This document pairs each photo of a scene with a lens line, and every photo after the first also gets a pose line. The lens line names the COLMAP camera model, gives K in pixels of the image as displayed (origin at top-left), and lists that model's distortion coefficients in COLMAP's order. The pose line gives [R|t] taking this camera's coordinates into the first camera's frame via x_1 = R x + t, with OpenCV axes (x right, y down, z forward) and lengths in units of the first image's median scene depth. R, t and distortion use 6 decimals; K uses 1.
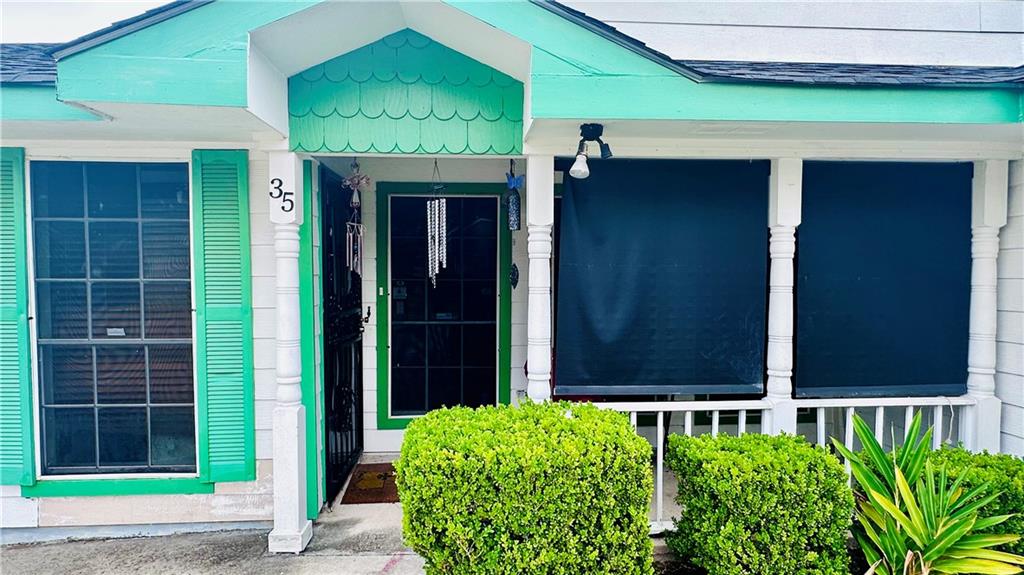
lens RADIAL K [[570.8, 0, 512.0], [0, 570.8, 287.5], [0, 0, 1]] dist [0.000054, -0.001424]
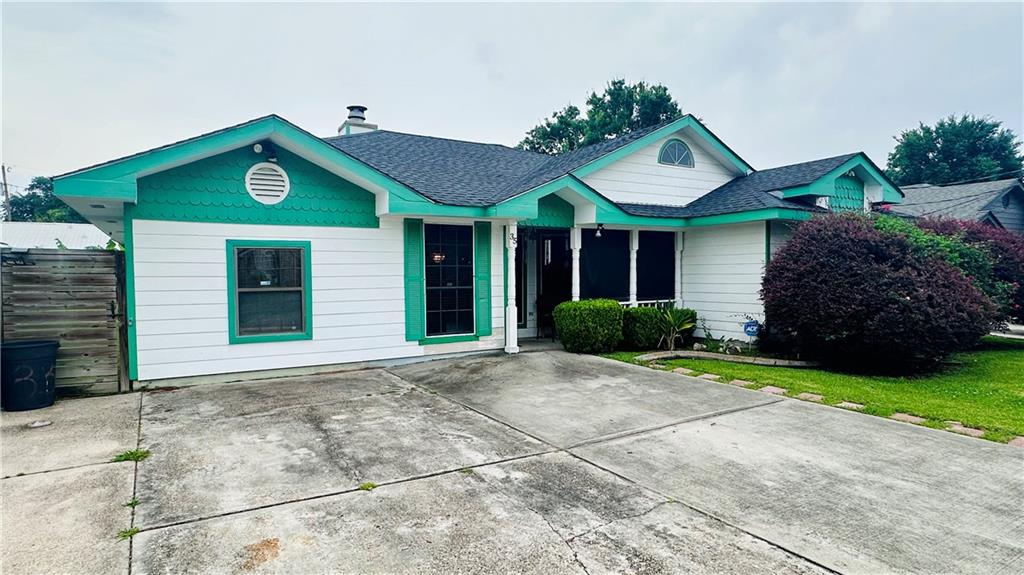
lens RADIAL K [[570.8, 0, 512.0], [0, 570.8, 287.5], [0, 0, 1]] dist [0.000054, -0.001424]
pose [[0.884783, -0.020155, 0.465567, -1.747032], [0.021708, 0.999762, 0.002027, 0.094526], [-0.465497, 0.008313, 0.885010, -1.661149]]
